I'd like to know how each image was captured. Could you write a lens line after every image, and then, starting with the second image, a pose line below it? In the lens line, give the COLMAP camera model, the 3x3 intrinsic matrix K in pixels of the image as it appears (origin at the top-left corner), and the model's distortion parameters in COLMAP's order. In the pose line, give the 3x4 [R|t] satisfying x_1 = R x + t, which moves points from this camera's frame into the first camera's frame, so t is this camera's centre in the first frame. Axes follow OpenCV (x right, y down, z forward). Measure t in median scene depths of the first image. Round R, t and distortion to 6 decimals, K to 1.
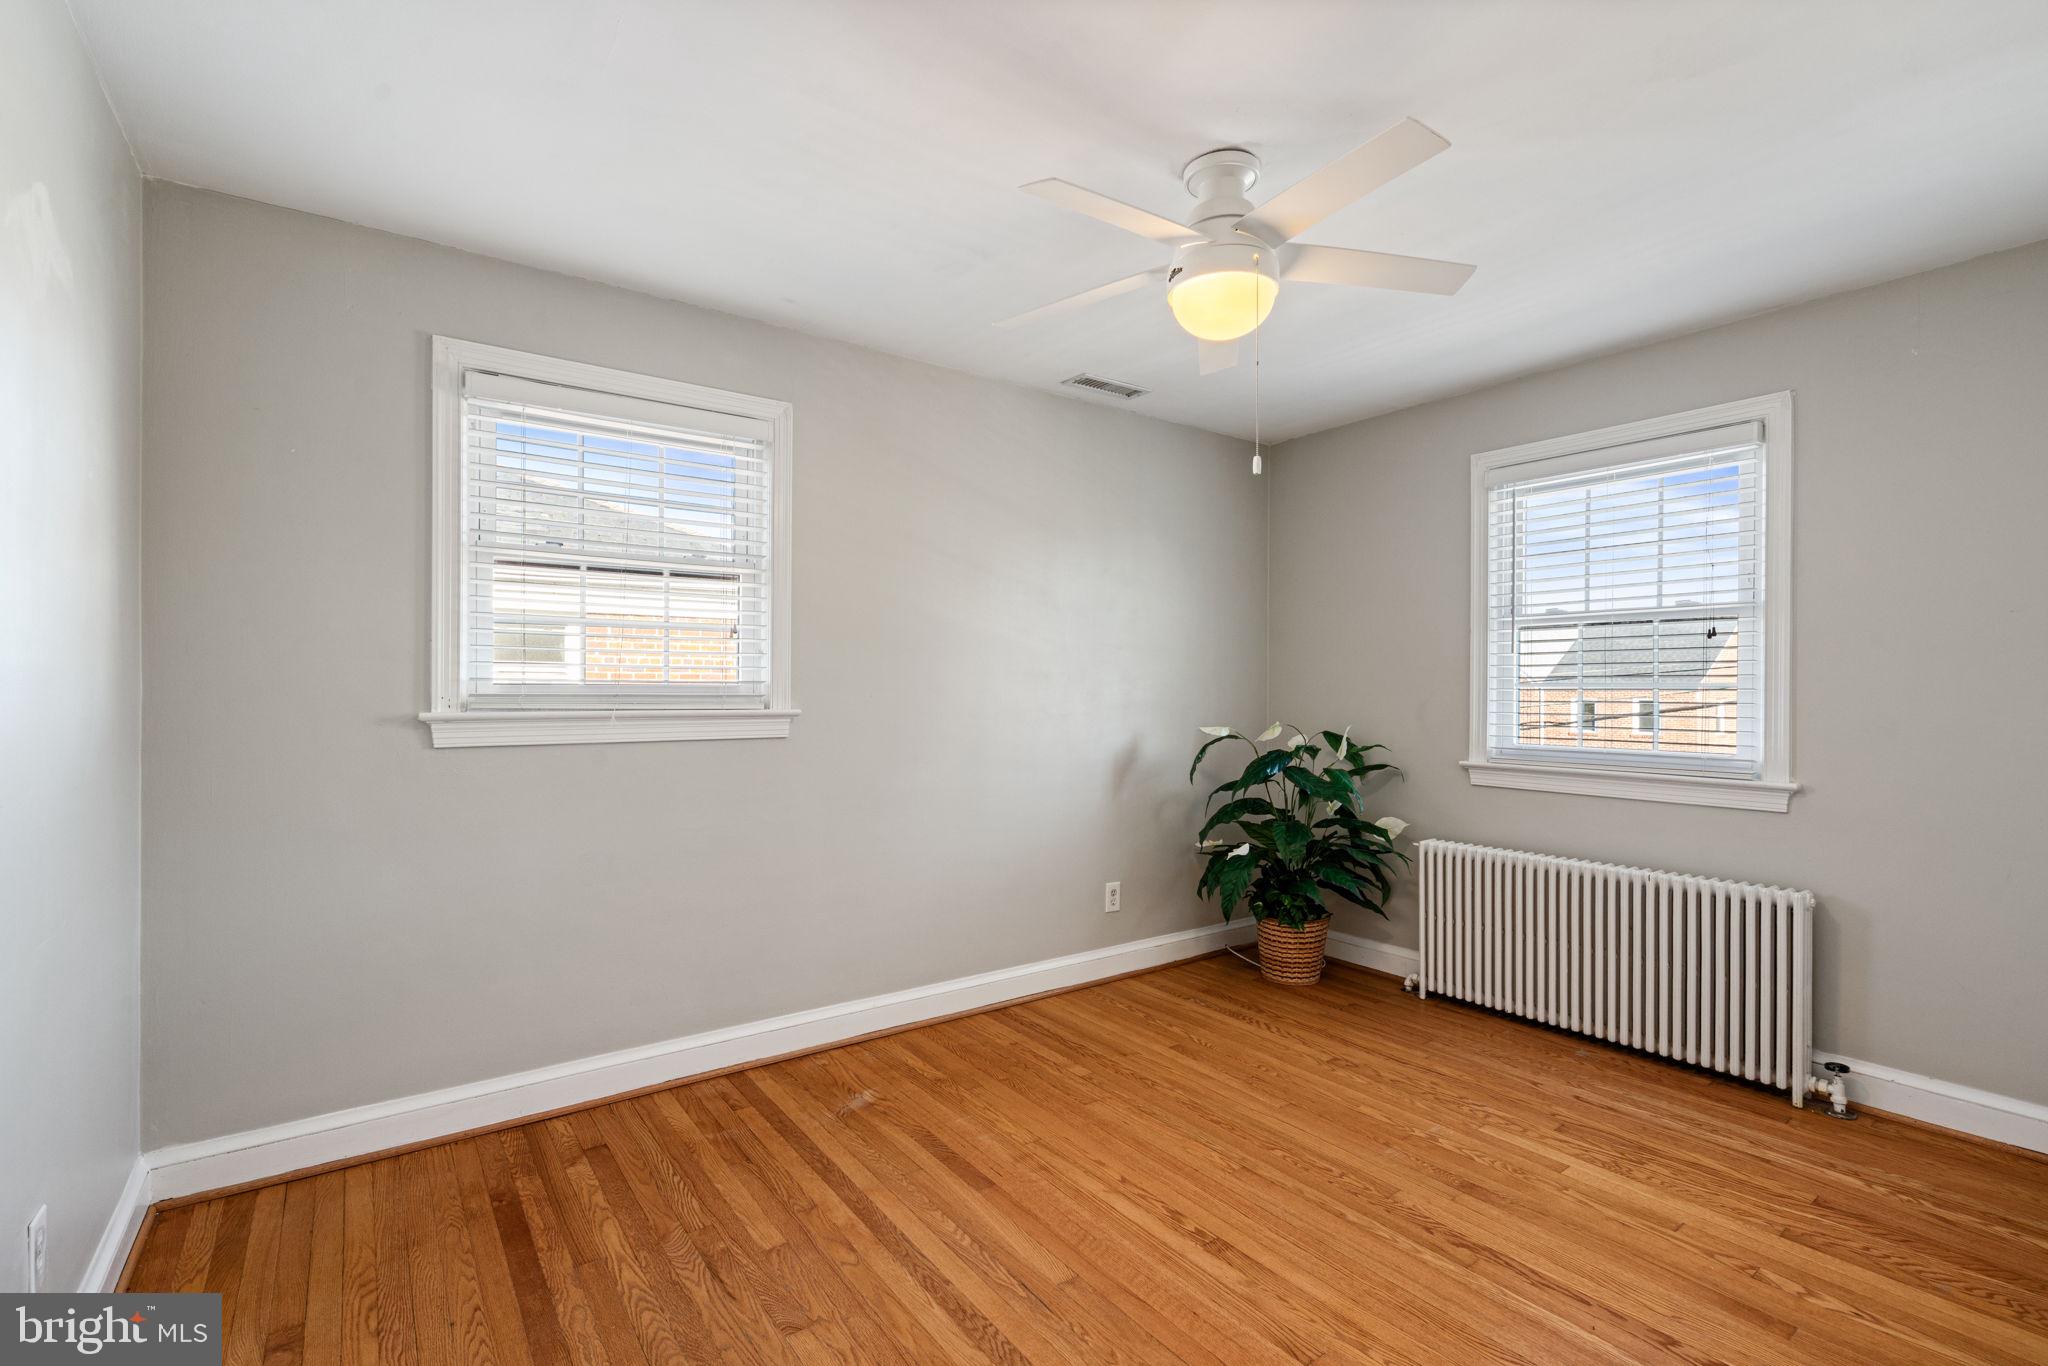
lens RADIAL K [[919.3, 0, 1022.7], [0, 919.3, 687.8], [0, 0, 1]] dist [-0.001339, 0.000010]
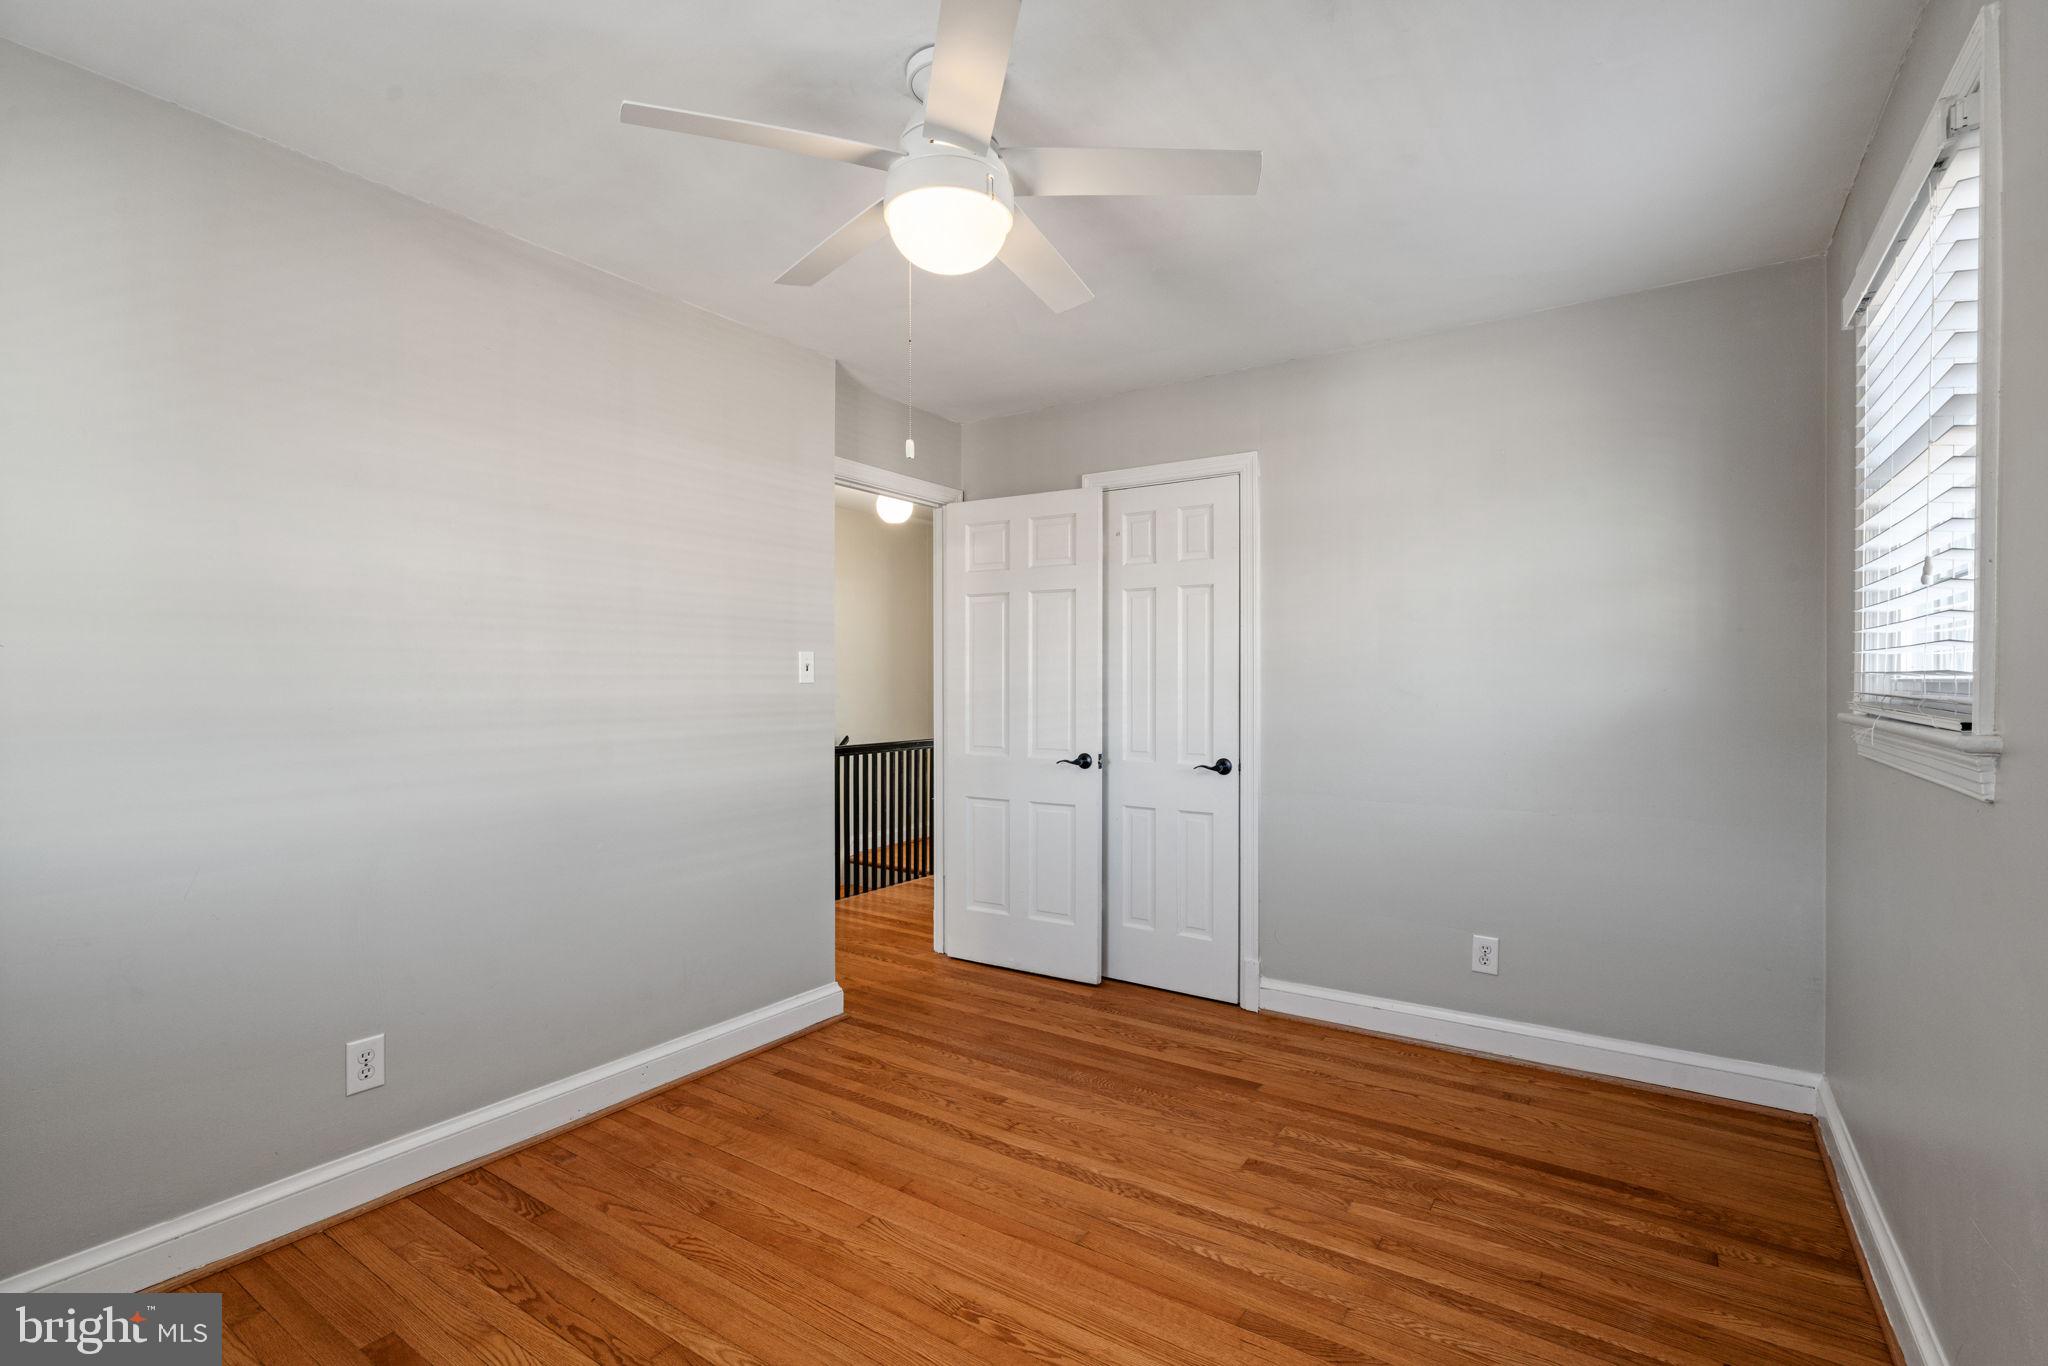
lens RADIAL K [[919.3, 0, 1022.7], [0, 919.3, 687.8], [0, 0, 1]] dist [-0.001339, 0.000010]
pose [[-0.939797, -0.000556, -0.341732, 0.133401], [-0.000931, 0.999999, 0.000932, 0.000868], [0.341731, 0.001194, -0.939797, 0.549265]]
